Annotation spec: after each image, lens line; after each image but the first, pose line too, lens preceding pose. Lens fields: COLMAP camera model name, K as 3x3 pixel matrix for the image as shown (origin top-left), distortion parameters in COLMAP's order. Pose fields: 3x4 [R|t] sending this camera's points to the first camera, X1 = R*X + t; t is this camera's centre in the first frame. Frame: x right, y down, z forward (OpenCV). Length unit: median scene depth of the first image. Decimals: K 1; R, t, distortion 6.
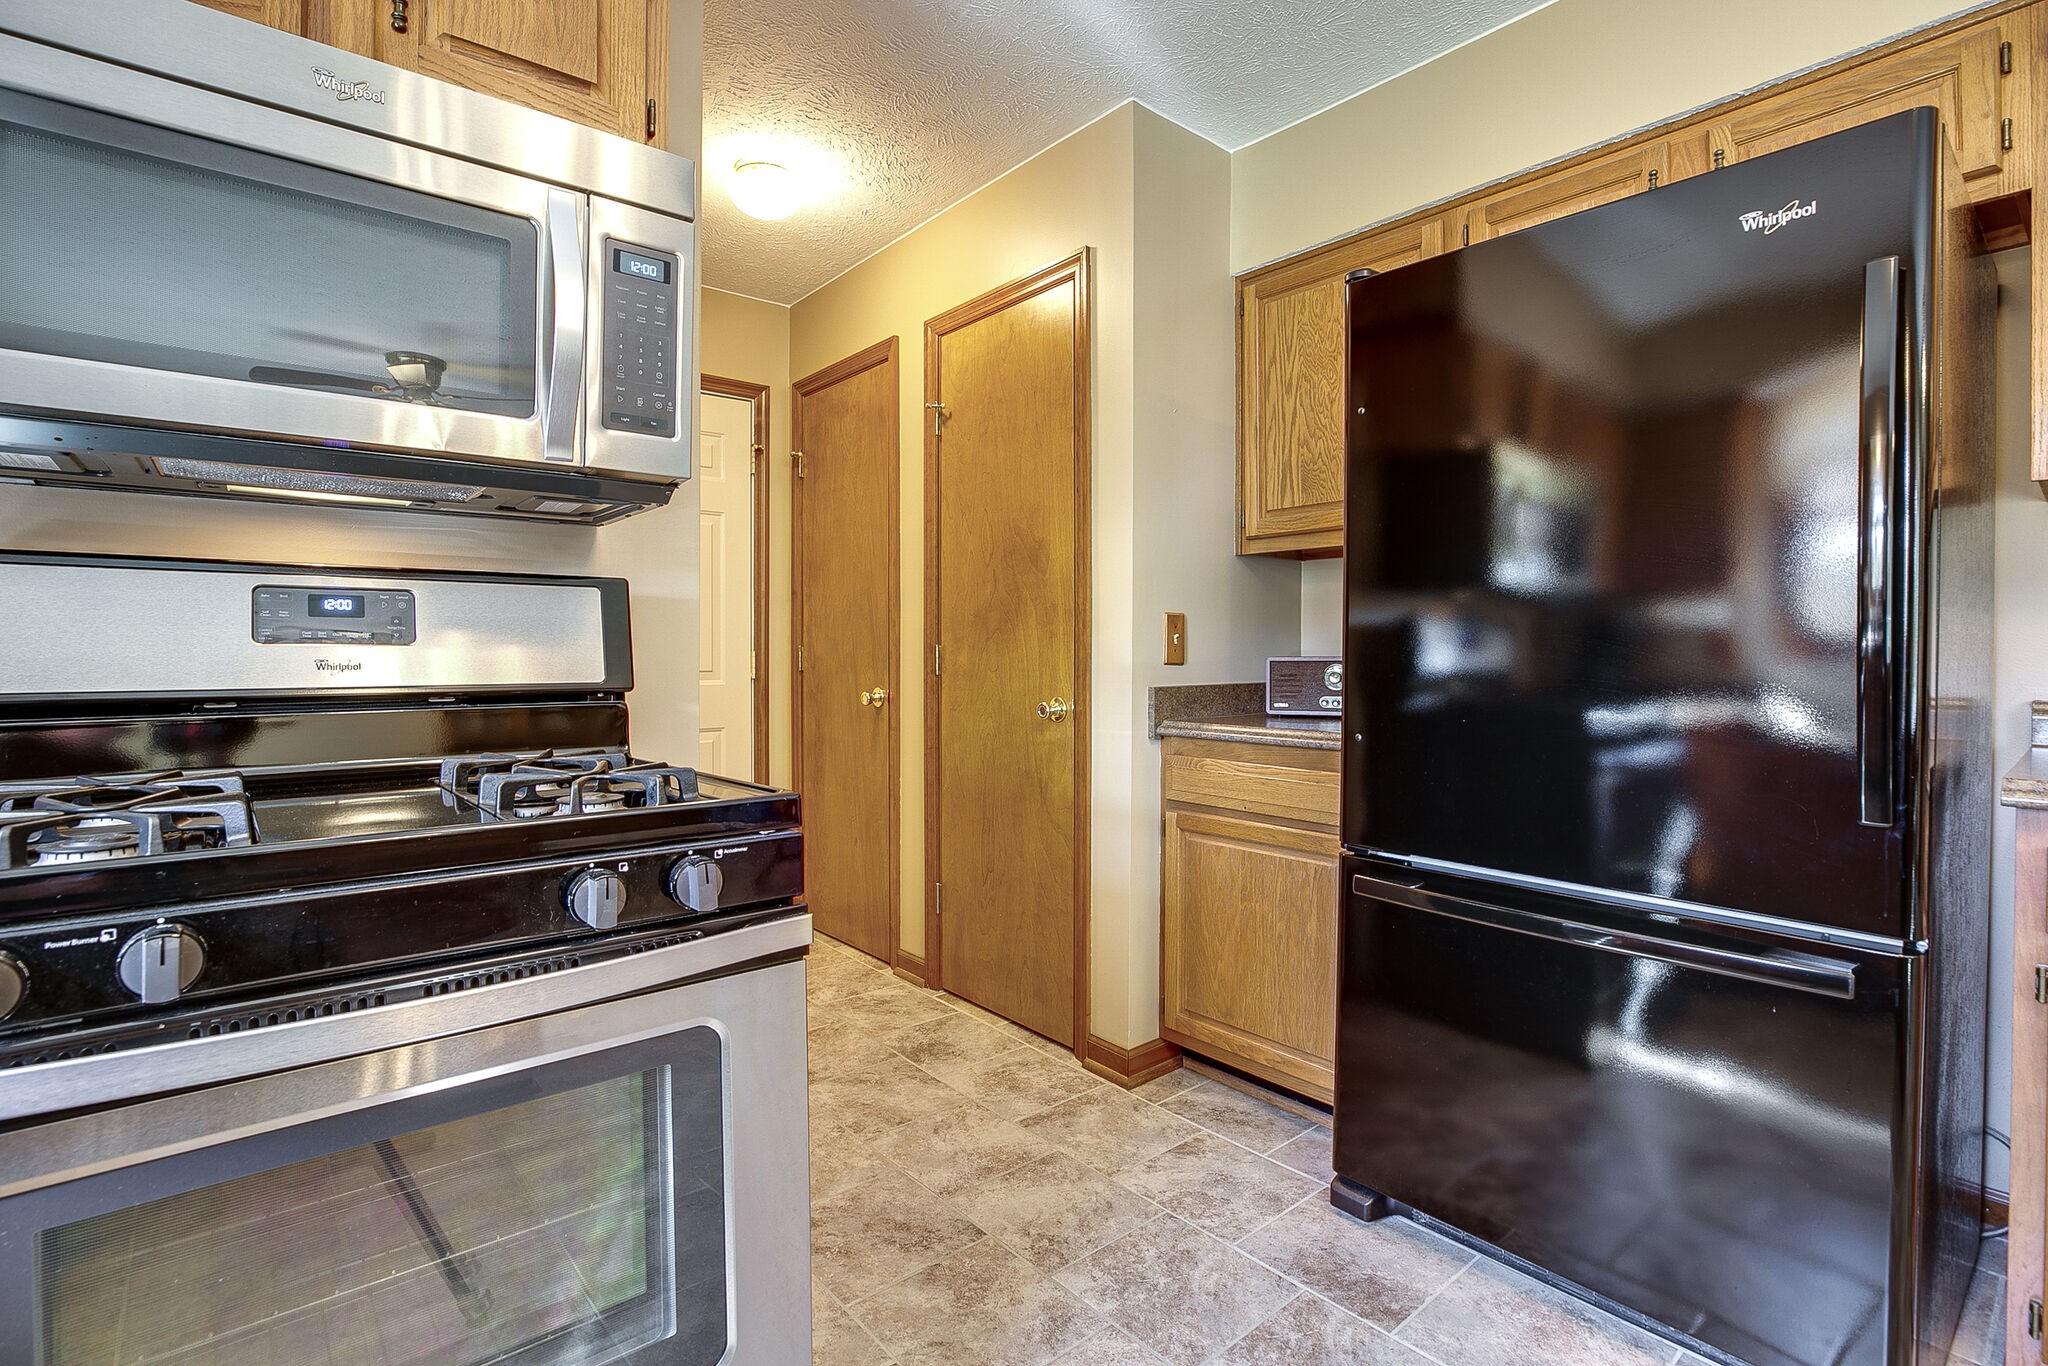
lens RADIAL K [[955.2, 0, 1019.6], [0, 955.2, 654.3], [0, 0, 1]] dist [-0.030649, 0.000237]
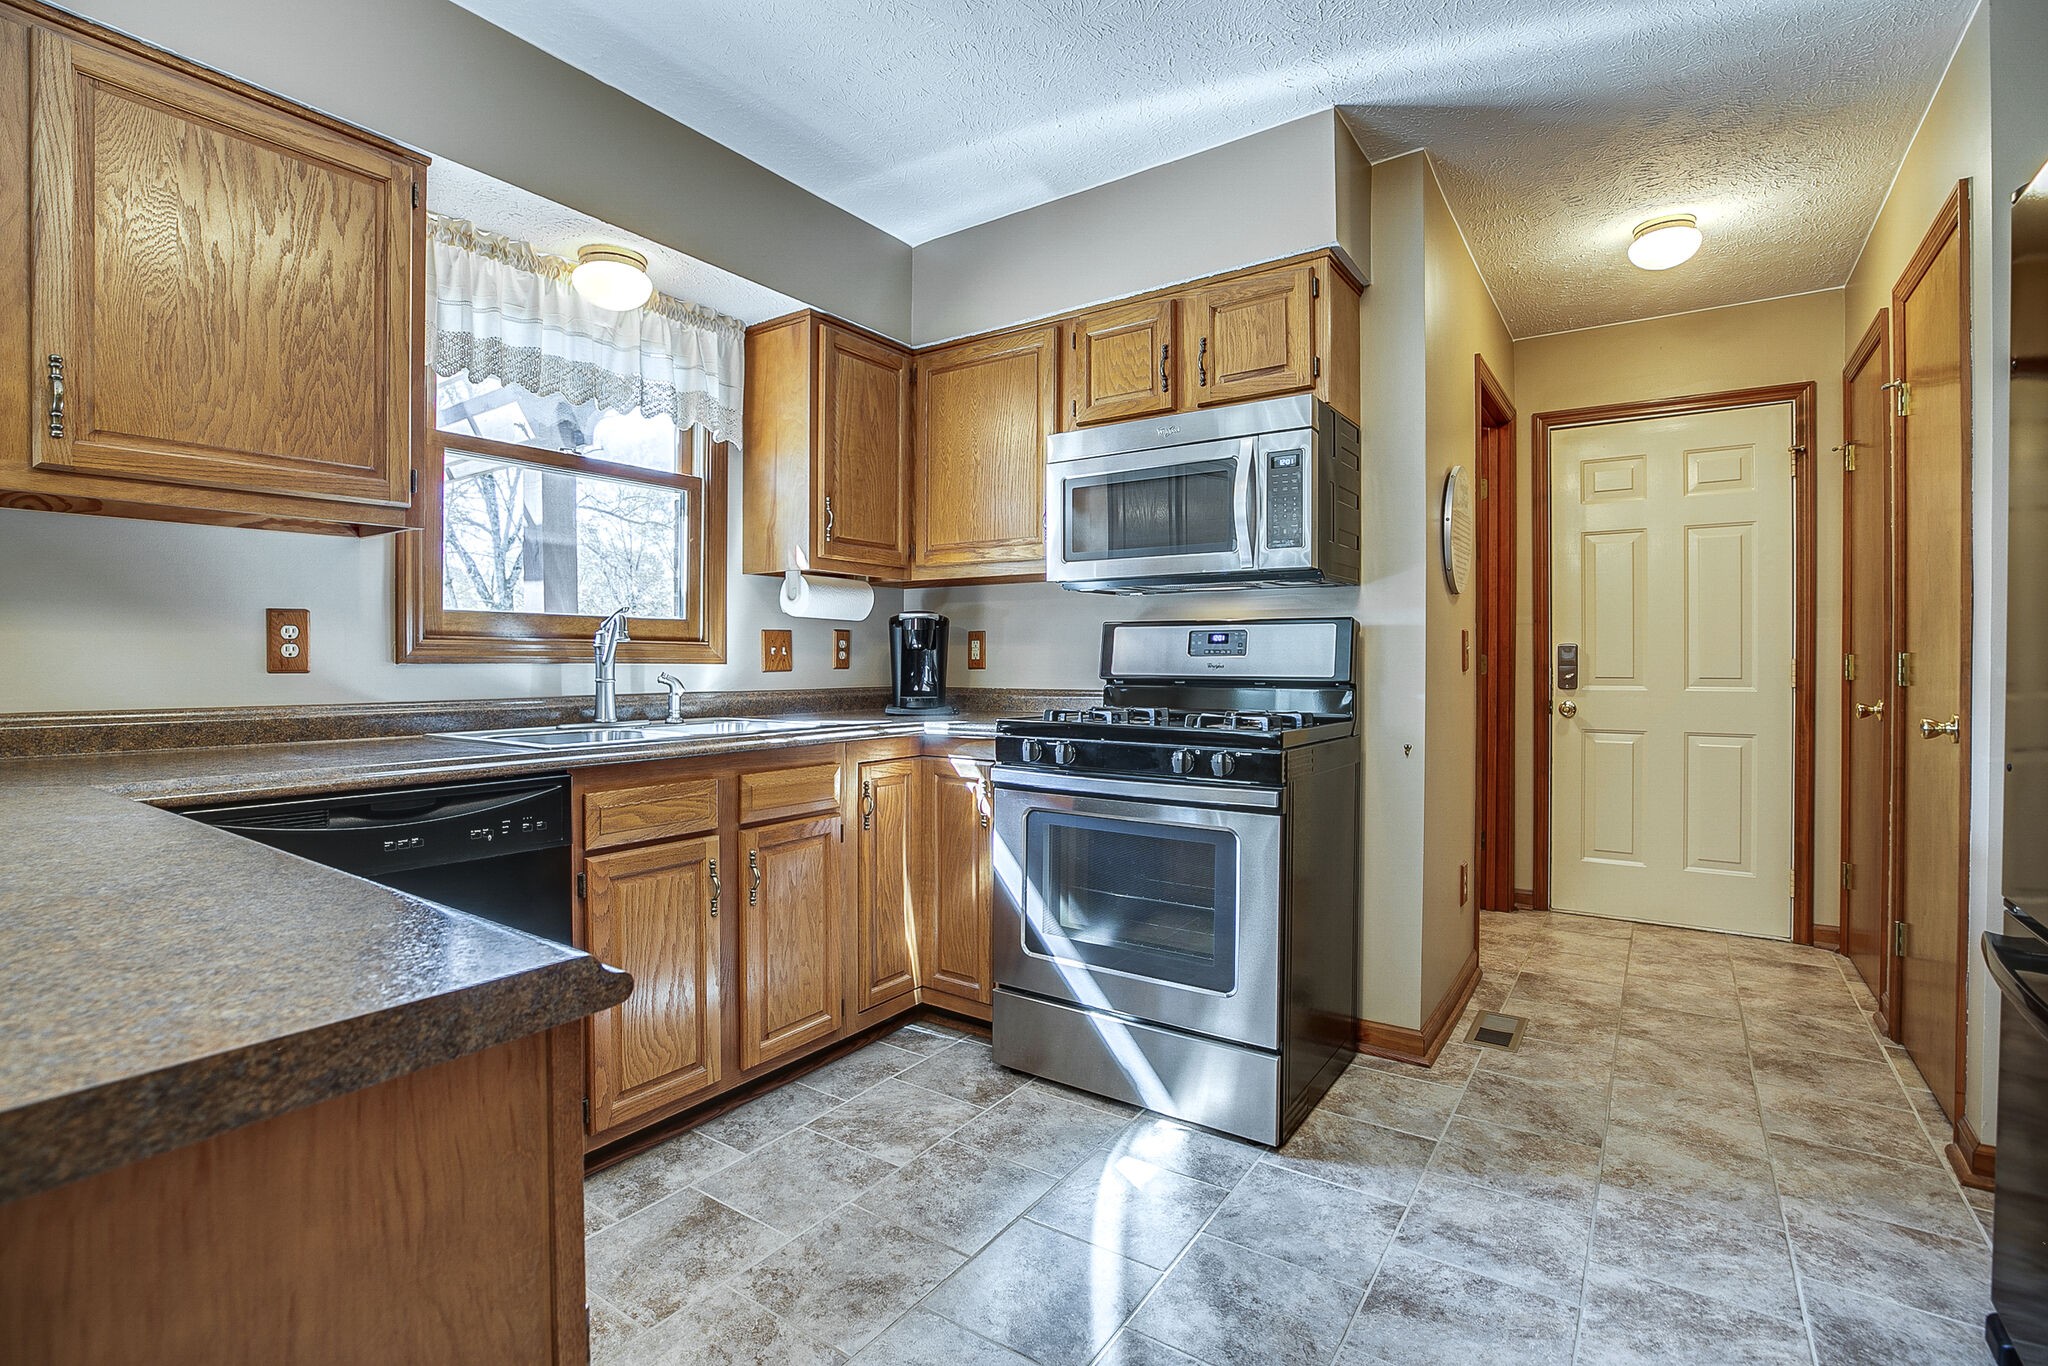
lens RADIAL K [[955.2, 0, 1019.6], [0, 955.2, 654.3], [0, 0, 1]] dist [-0.030649, 0.000237]
pose [[0.261453, -0.001313, -0.965215, 0.917395], [-0.003875, 0.999990, -0.002410, -0.005337], [0.965209, 0.004370, 0.261445, -0.022693]]
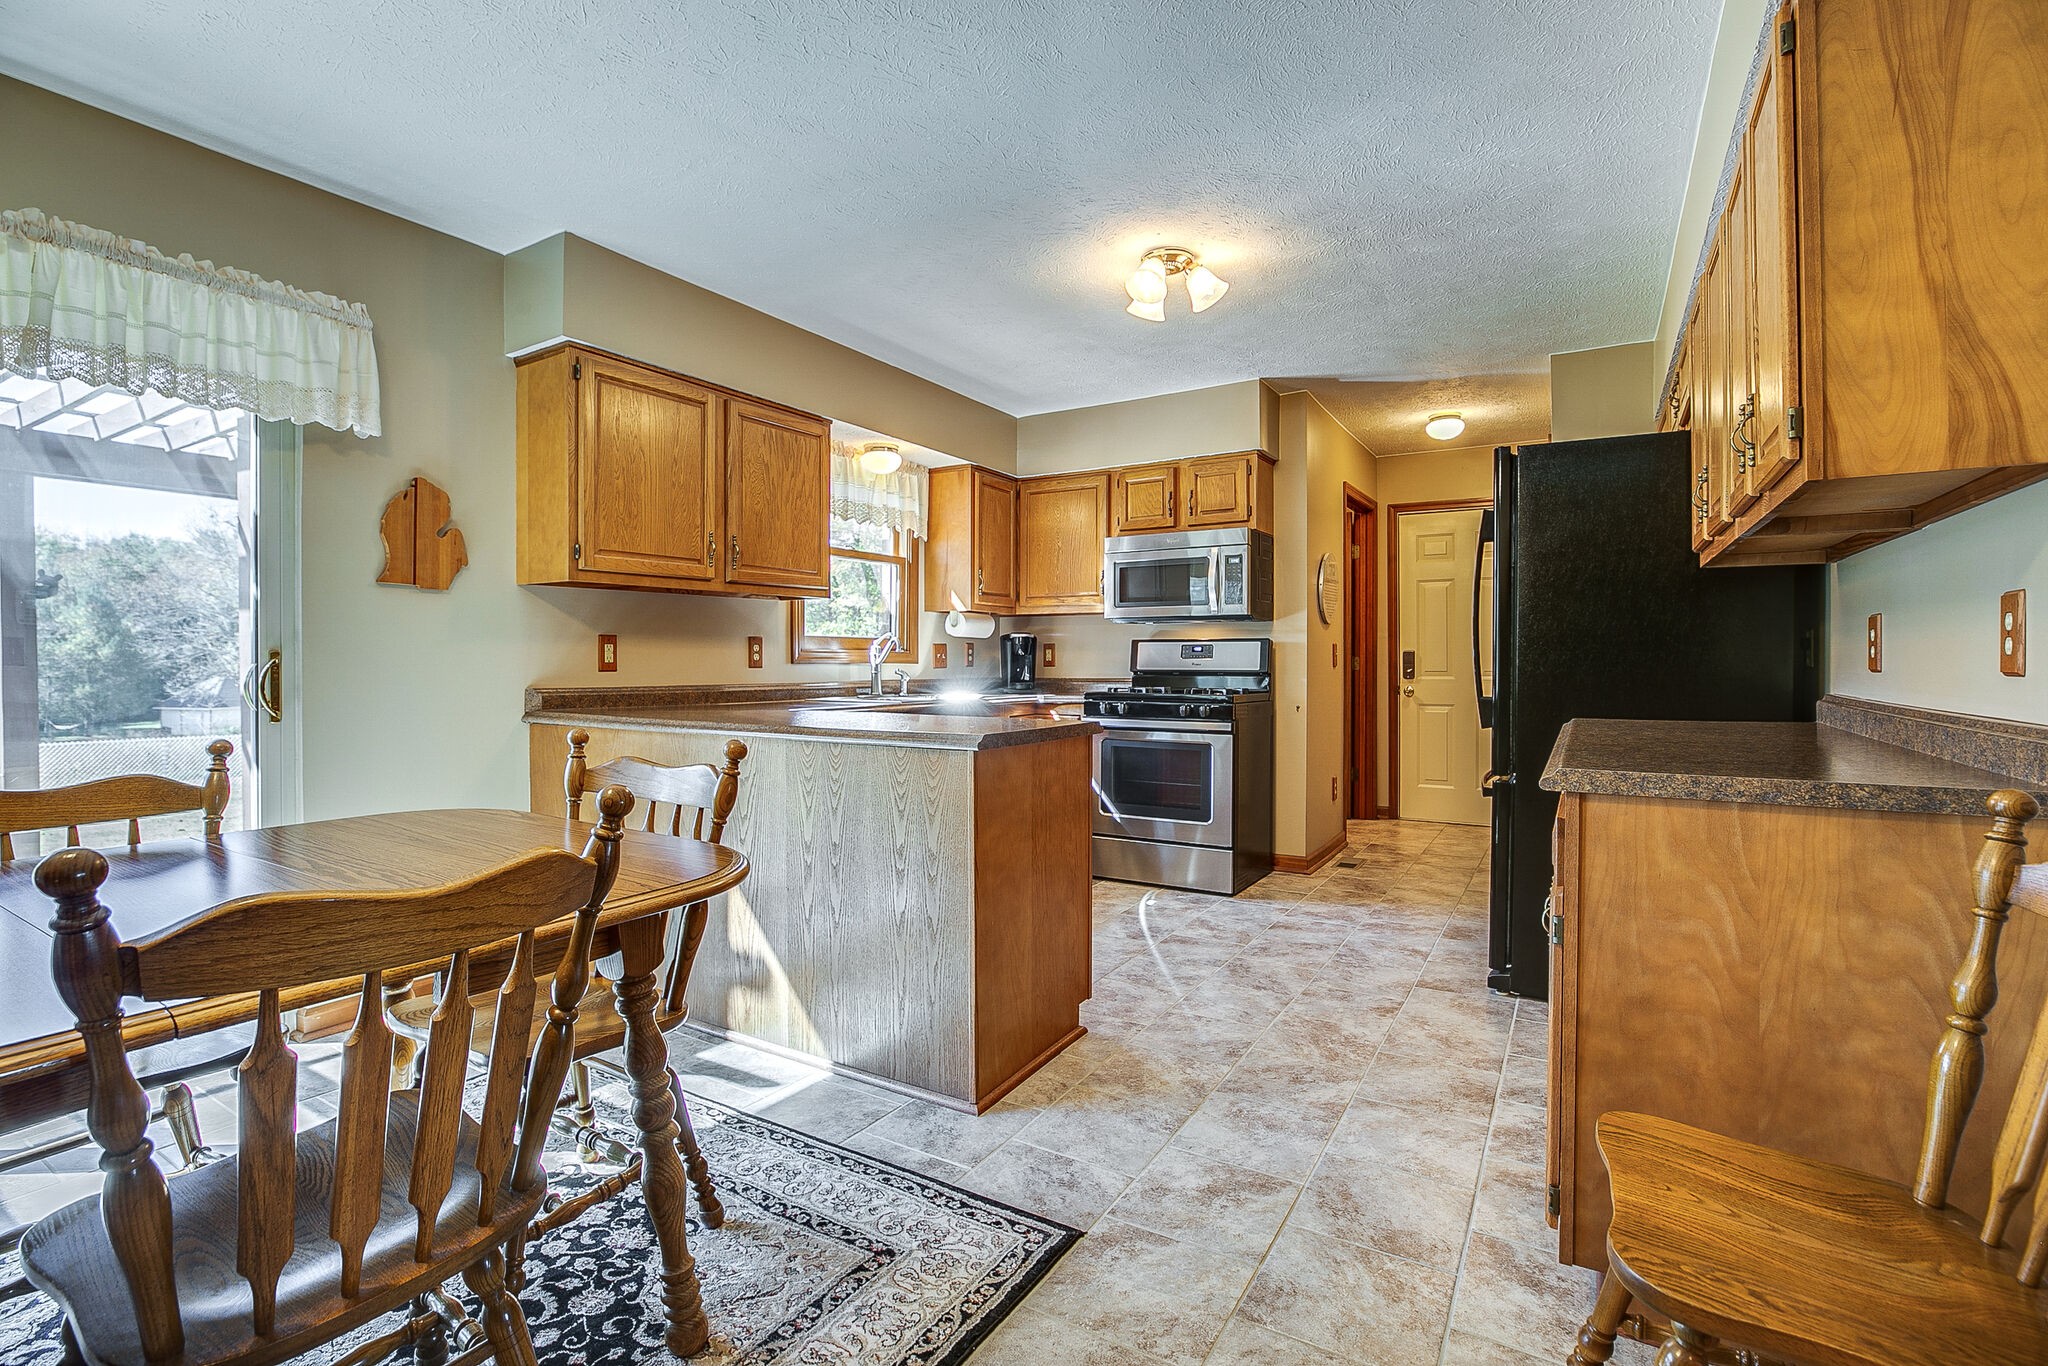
lens RADIAL K [[955.2, 0, 1019.6], [0, 955.2, 654.3], [0, 0, 1]] dist [-0.030649, 0.000237]
pose [[0.315087, -0.002458, -0.949060, 2.036379], [-0.002523, 0.999991, -0.003427, -0.009463], [0.949059, 0.003474, 0.315078, -0.705444]]
